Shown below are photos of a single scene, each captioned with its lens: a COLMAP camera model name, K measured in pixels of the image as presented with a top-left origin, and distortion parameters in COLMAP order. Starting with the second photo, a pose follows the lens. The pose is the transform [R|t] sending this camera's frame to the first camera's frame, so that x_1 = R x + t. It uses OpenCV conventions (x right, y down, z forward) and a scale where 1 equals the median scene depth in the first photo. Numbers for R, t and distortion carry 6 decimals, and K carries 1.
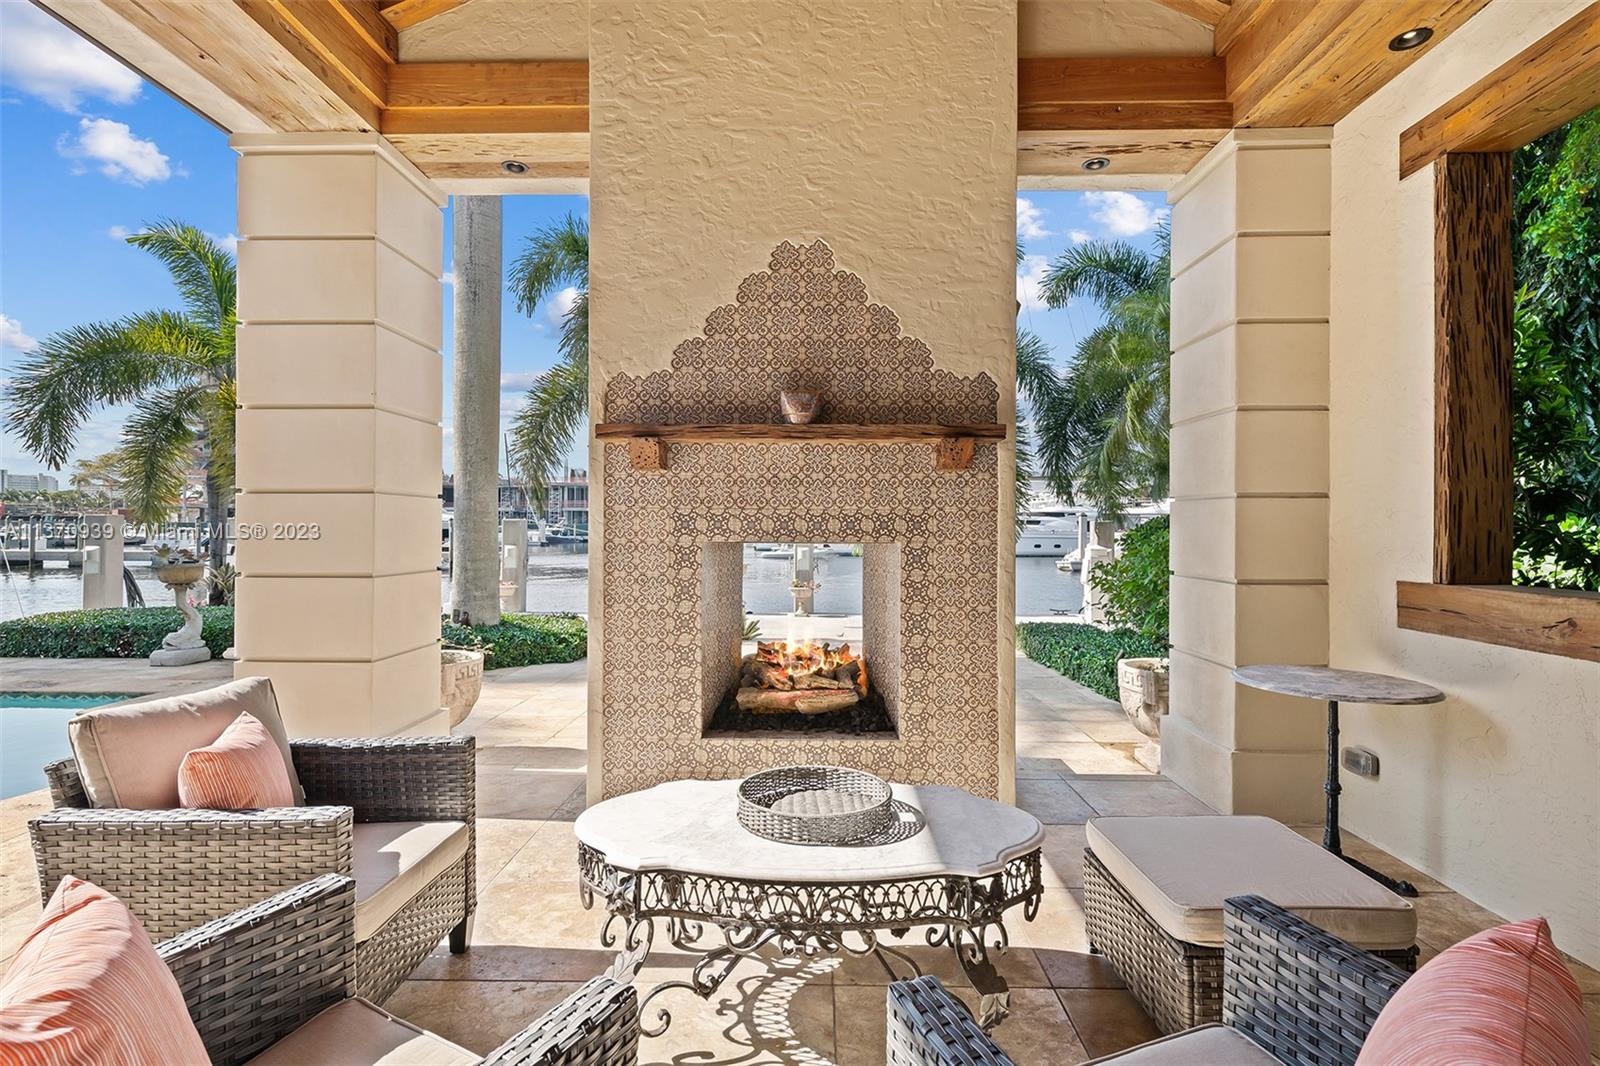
lens RADIAL K [[824.1, 0, 798.7], [0, 824.1, 531.1], [0, 0, 1]] dist [-0.000692, -0.000041]
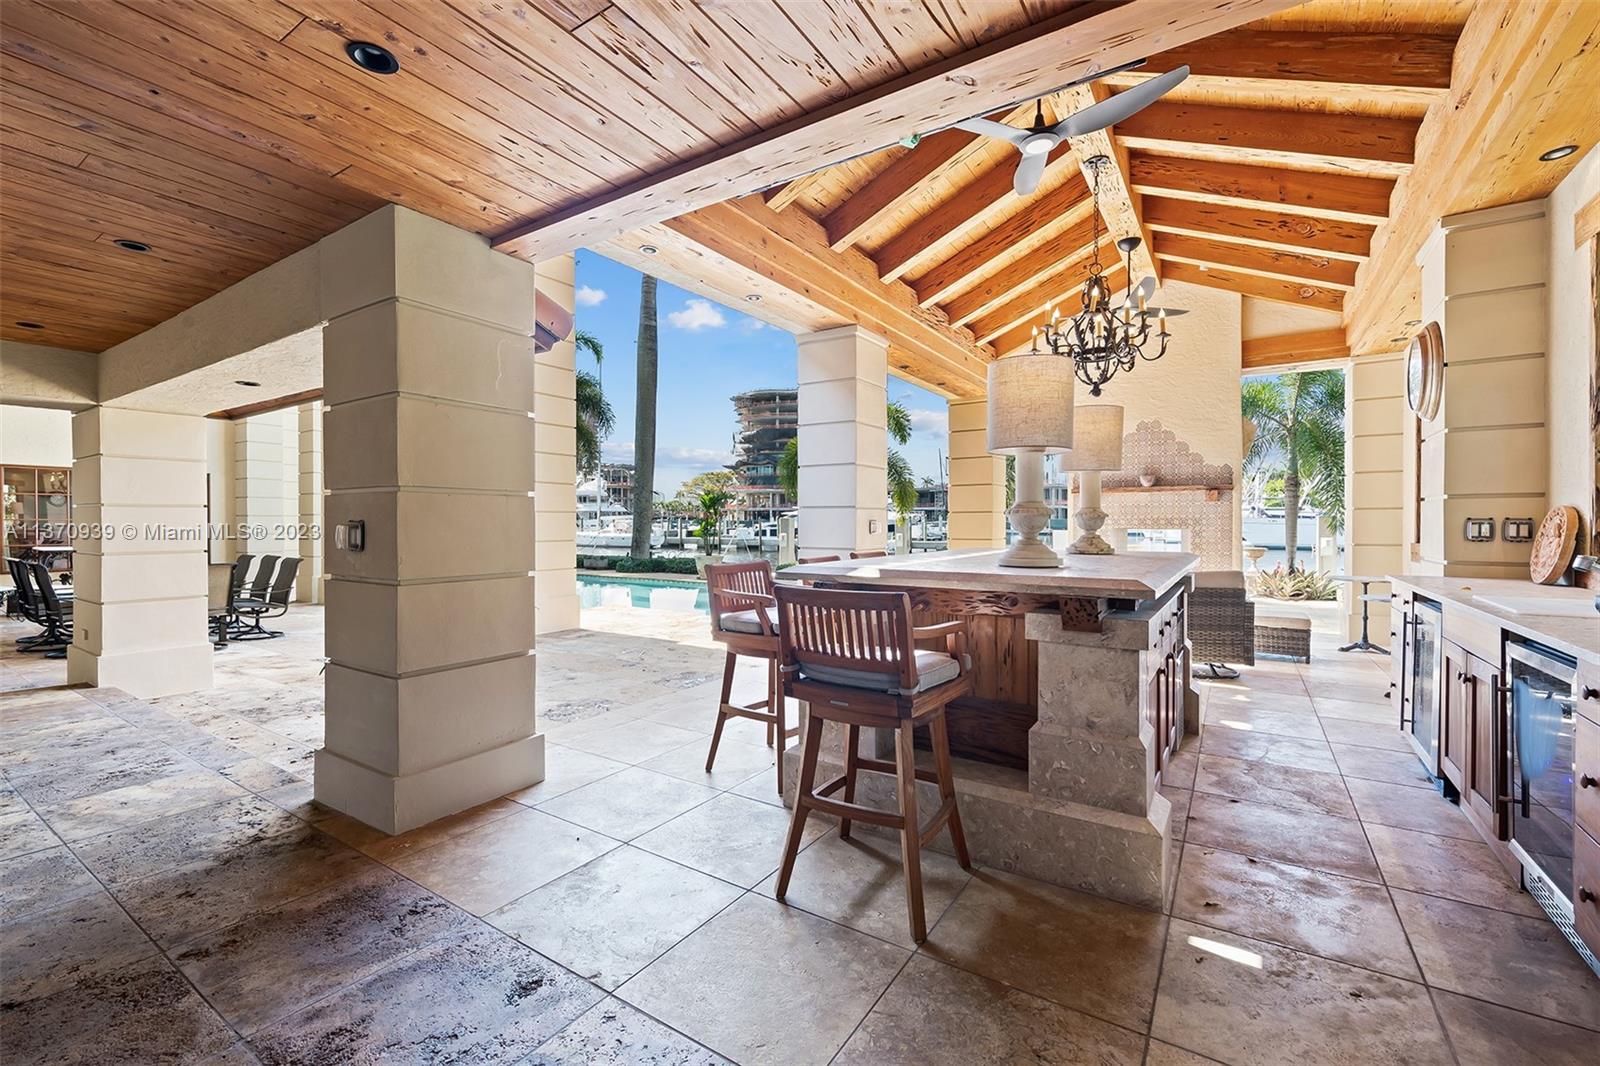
lens RADIAL K [[679.4, 0, 791.3], [0, 679.4, 528.9], [0, 0, 1]] dist [-0.001301, -0.001052]
pose [[0.851380, -0.002001, -0.524546, 0.177017], [0.004783, 0.999981, 0.003947, 0.000654], [0.524528, -0.005870, 0.851373, -1.585766]]
